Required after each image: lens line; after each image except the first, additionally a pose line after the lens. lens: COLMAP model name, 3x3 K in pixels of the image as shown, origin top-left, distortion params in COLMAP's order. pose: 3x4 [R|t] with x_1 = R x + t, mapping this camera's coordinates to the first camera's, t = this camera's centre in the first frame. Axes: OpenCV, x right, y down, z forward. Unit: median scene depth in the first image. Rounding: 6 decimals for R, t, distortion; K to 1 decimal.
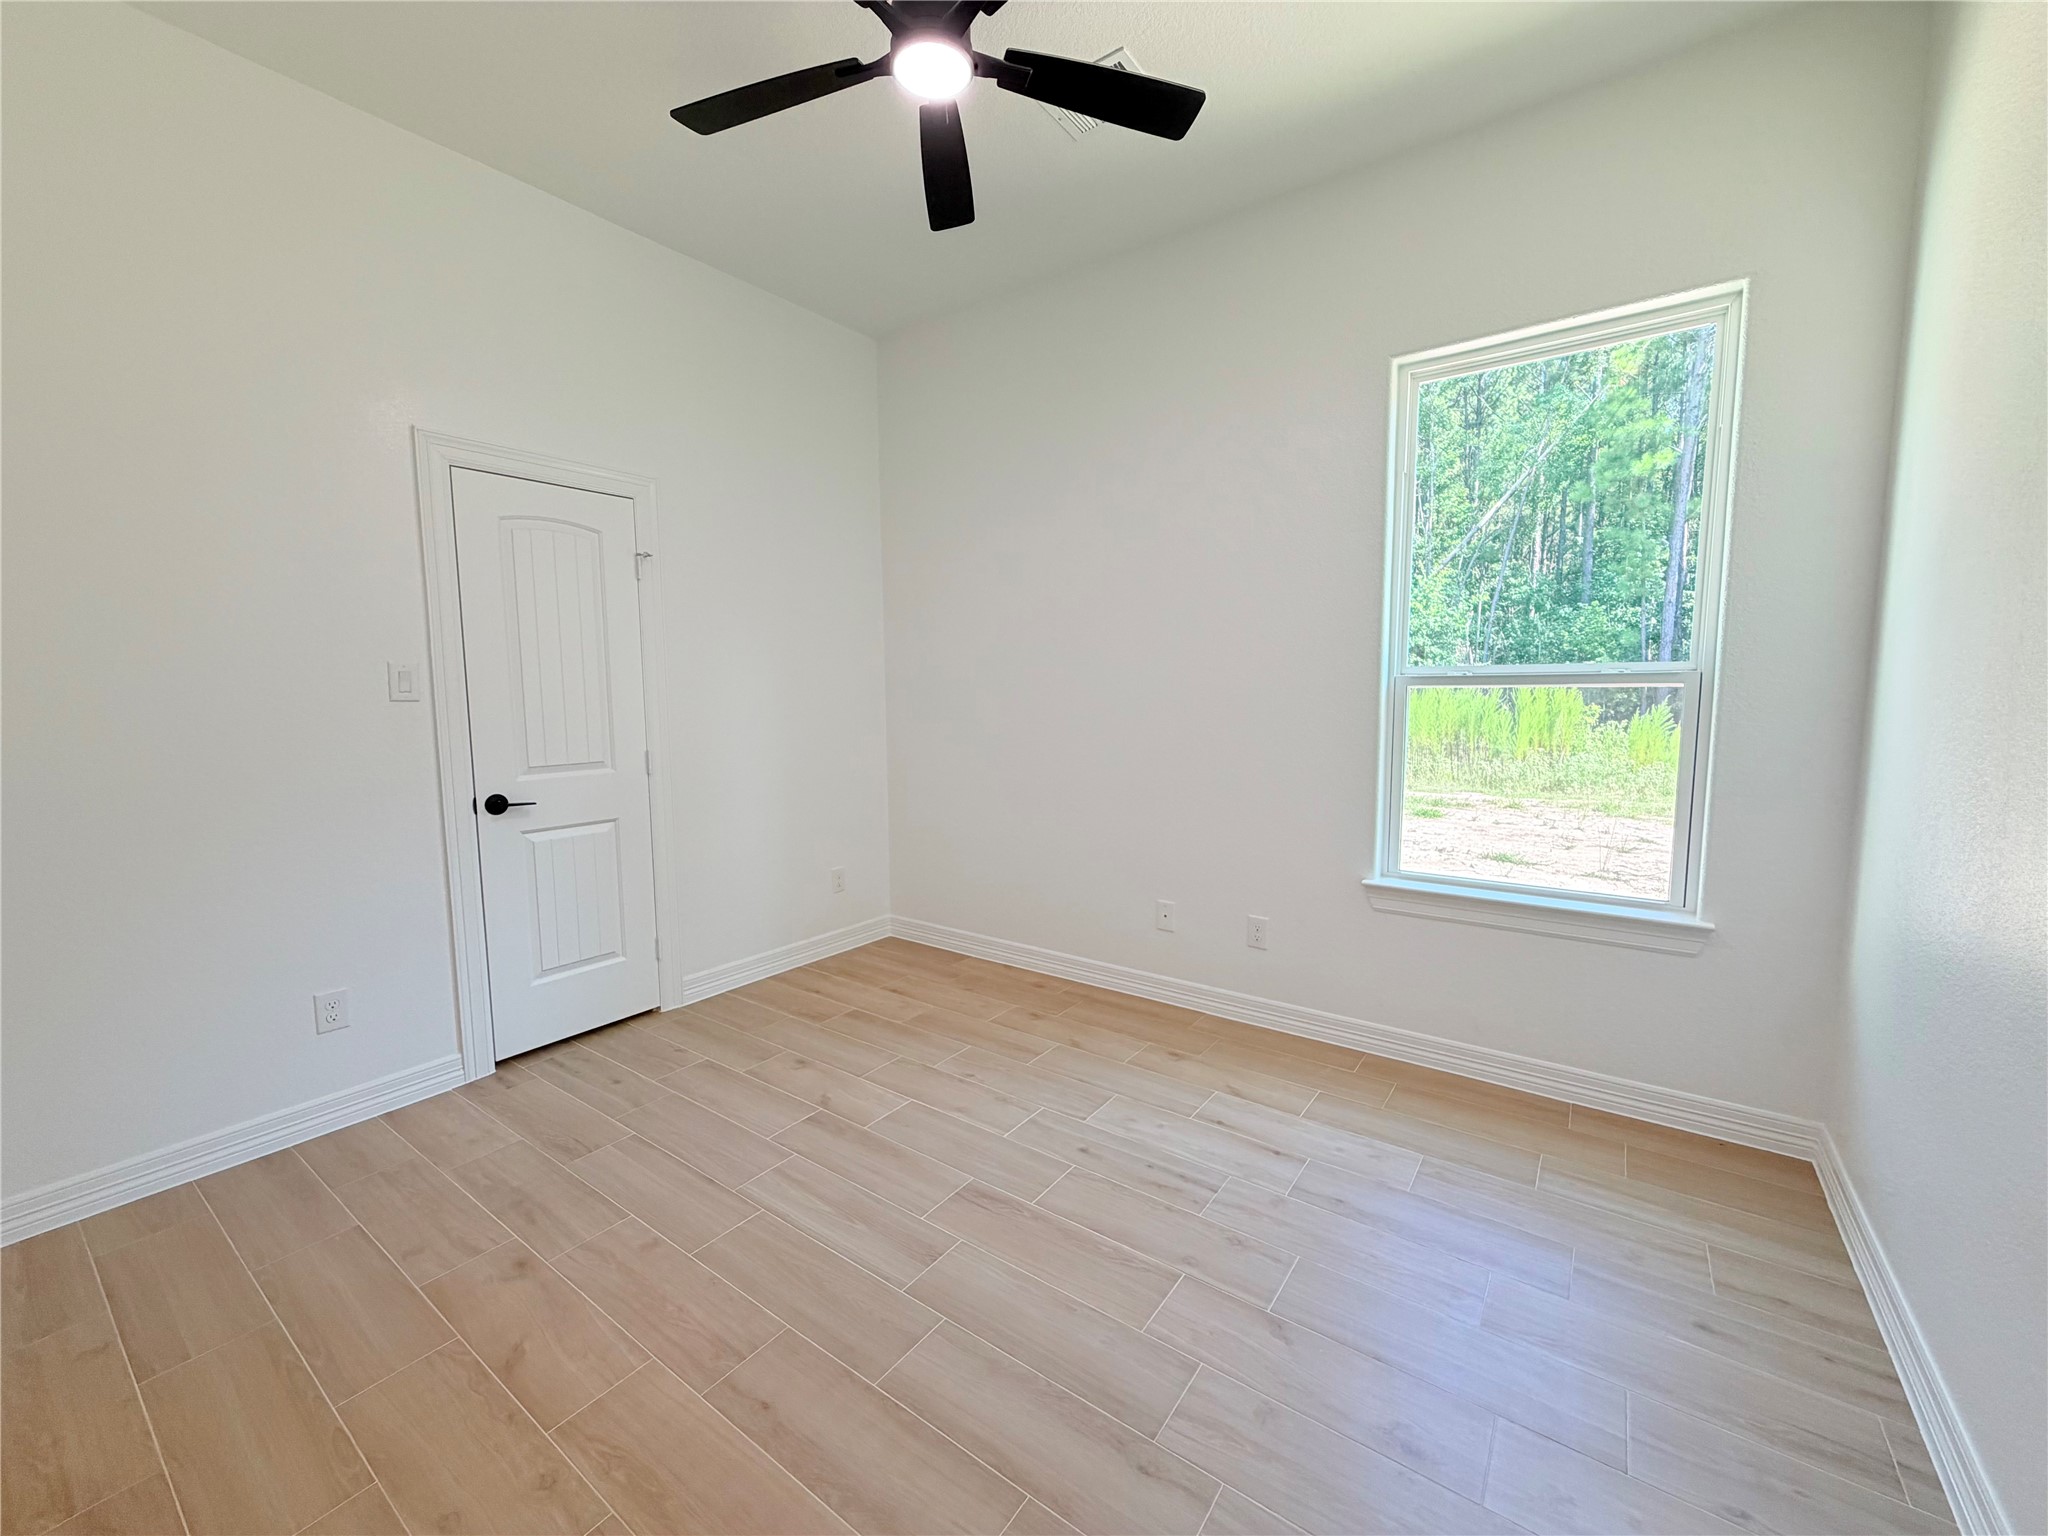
lens RADIAL K [[815.0, 0, 1024.0], [0, 815.0, 768.0], [0, 0, 1]] dist [-0.000035, 0.000288]
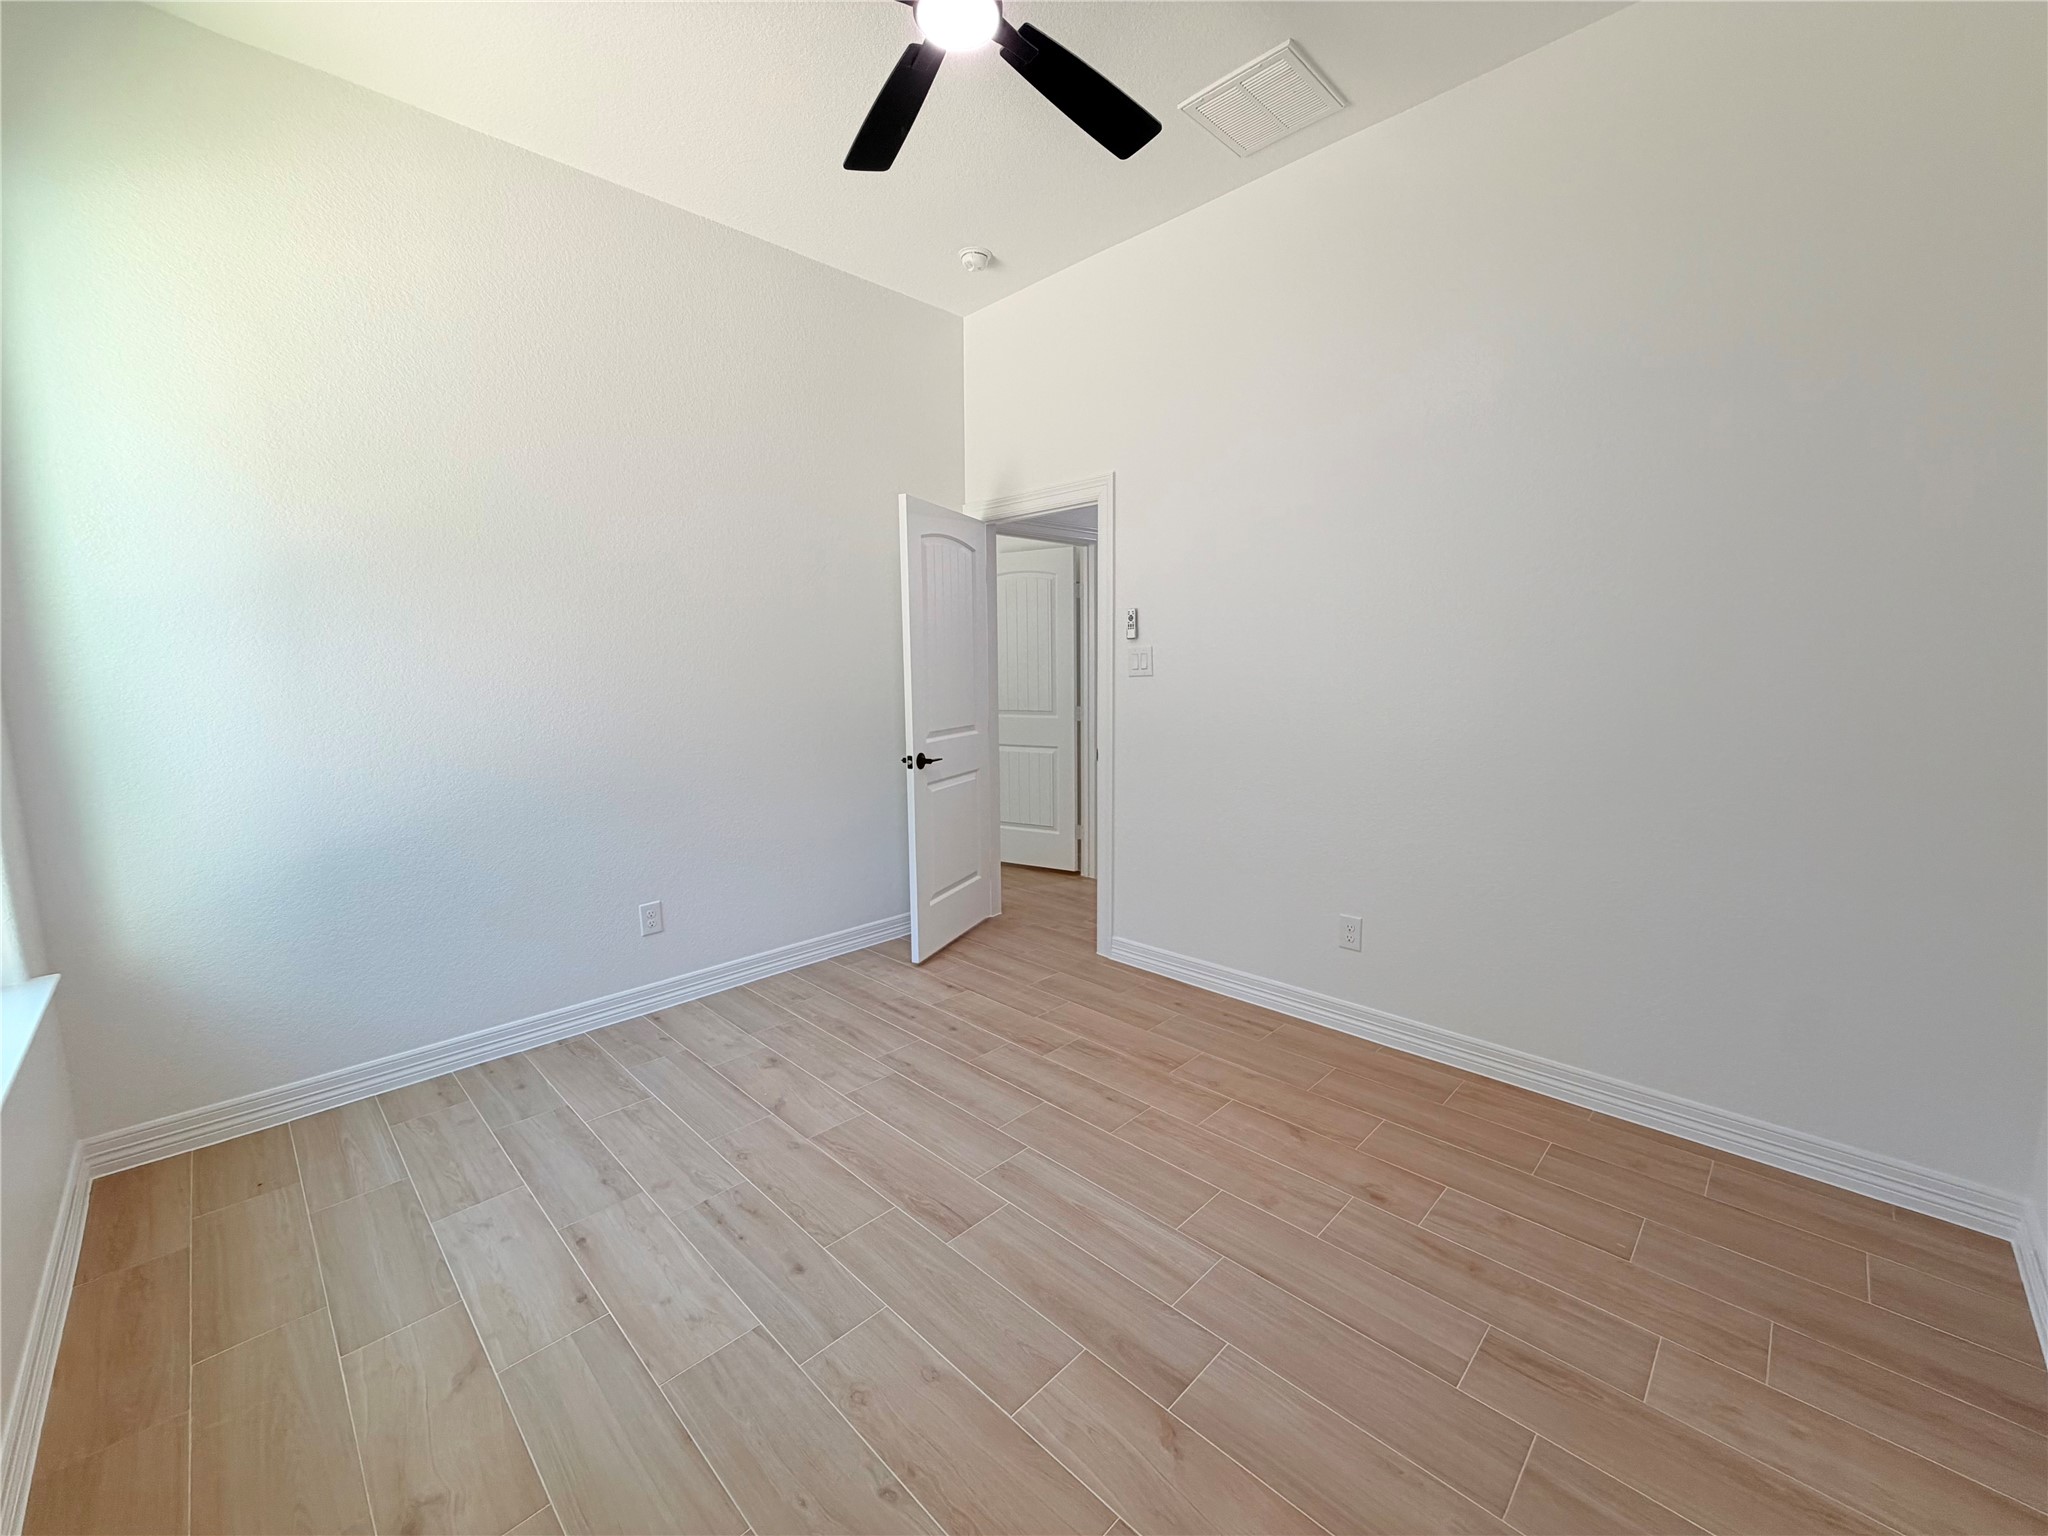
lens RADIAL K [[815.0, 0, 1024.0], [0, 815.0, 768.0], [0, 0, 1]] dist [-0.000035, 0.000288]
pose [[-0.988095, -0.001761, 0.153833, -0.282439], [0.032693, 0.974692, 0.221150, -0.177578], [-0.150329, 0.223546, -0.963031, 1.756010]]
